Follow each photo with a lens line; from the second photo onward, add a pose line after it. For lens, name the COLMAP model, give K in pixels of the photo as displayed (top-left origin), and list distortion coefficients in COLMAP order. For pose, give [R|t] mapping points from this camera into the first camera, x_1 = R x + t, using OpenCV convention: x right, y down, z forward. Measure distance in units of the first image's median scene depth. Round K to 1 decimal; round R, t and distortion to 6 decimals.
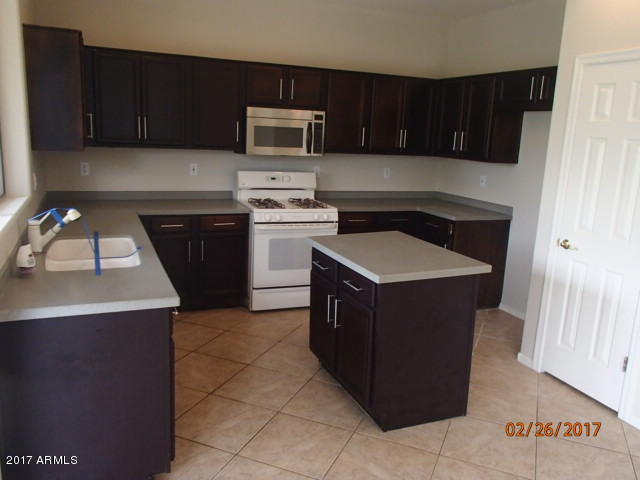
lens RADIAL K [[534.4, 0, 320.0], [0, 534.4, 240.0], [0, 0, 1]] dist [0.006233, 0.016028]
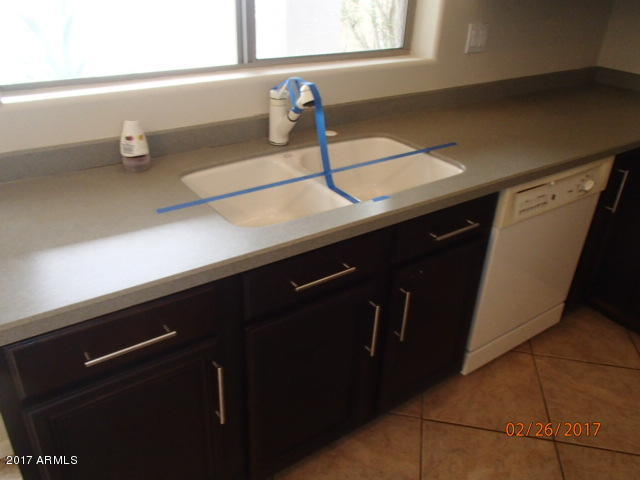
lens RADIAL K [[534.4, 0, 320.0], [0, 534.4, 240.0], [0, 0, 1]] dist [0.006233, 0.016028]
pose [[0.224002, 0.435848, -0.871699, 0.046302], [-0.227182, 0.893139, 0.388188, -0.075332], [0.947740, 0.111080, 0.299082, 0.504657]]
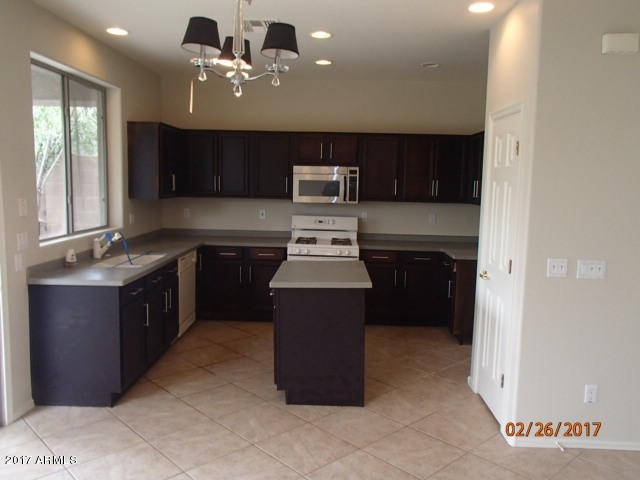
lens RADIAL K [[534.4, 0, 320.0], [0, 534.4, 240.0], [0, 0, 1]] dist [0.006233, 0.016028]
pose [[0.914981, 0.020646, -0.402968, 0.437076], [-0.062263, 0.993953, -0.090450, 0.041868], [0.398663, 0.107850, 0.910734, -0.132025]]
